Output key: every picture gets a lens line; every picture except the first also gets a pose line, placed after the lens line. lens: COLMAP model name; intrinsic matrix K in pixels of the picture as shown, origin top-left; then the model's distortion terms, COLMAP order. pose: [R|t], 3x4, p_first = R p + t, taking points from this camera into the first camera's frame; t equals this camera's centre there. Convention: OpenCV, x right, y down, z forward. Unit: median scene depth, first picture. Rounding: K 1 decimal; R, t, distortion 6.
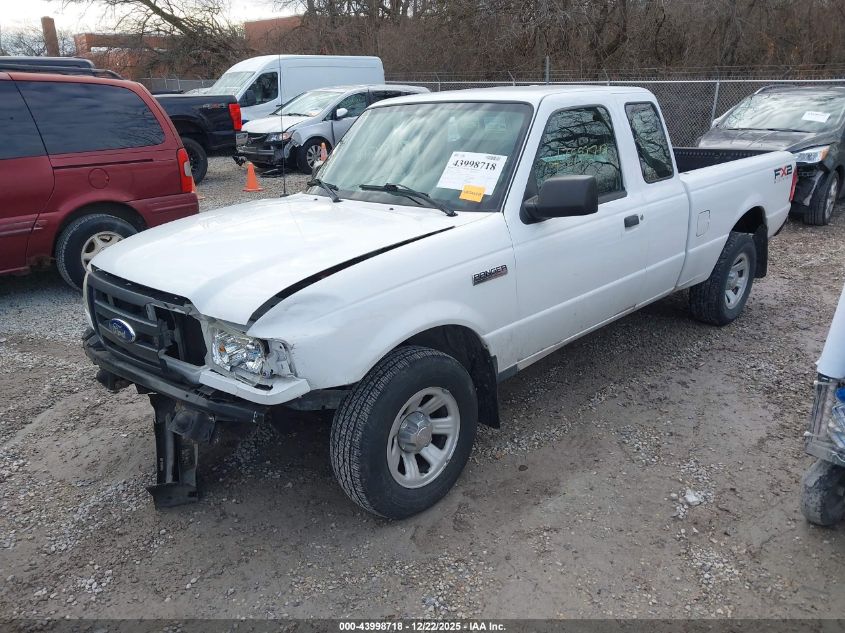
lens RADIAL K [[686.1, 0, 435.5], [0, 686.1, 312.0], [0, 0, 1]] dist [0.032371, -0.054288]
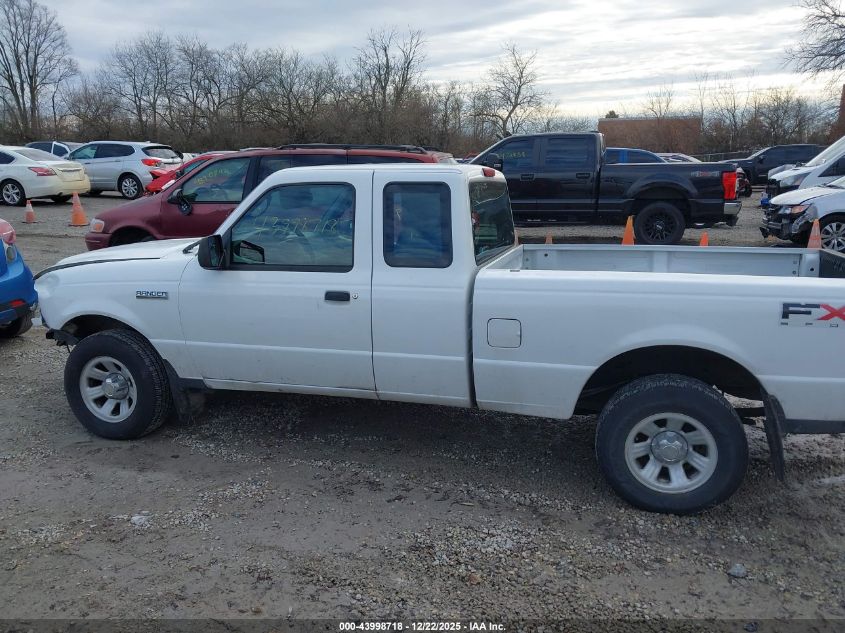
lens RADIAL K [[686.1, 0, 435.5], [0, 686.1, 312.0], [0, 0, 1]] dist [0.032371, -0.054288]
pose [[0.450113, 0.199411, -0.870422, 1.122536], [-0.274145, 0.958534, 0.077831, -0.207944], [0.849849, 0.203589, 0.486116, 0.587787]]
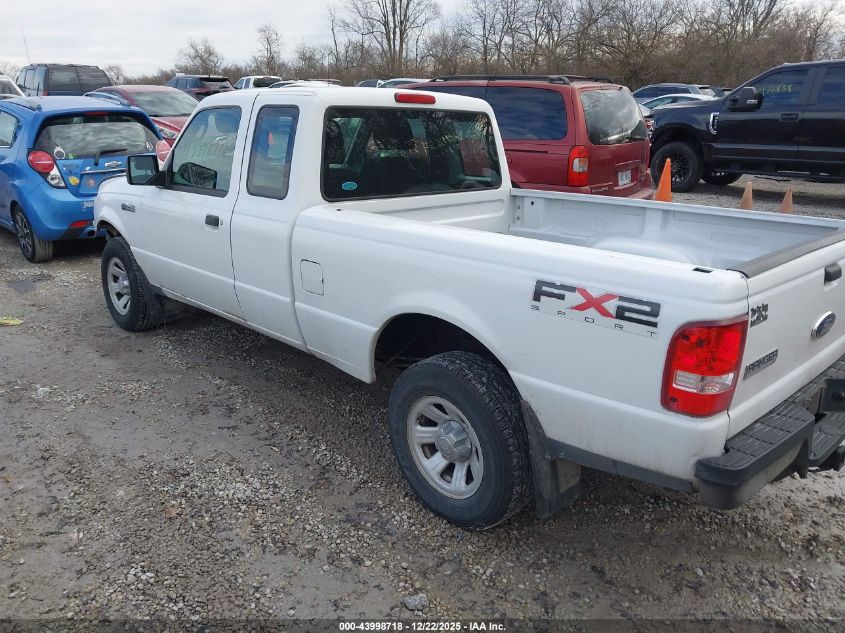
lens RADIAL K [[685.0, 0, 408.8], [0, 685.0, 316.8], [0, 0, 1]] dist [0.008434, -0.001120]
pose [[-0.062243, 0.308691, -0.949124, 1.164811], [-0.308465, 0.898459, 0.312442, -0.376085], [0.949197, 0.312219, 0.039298, 1.174349]]
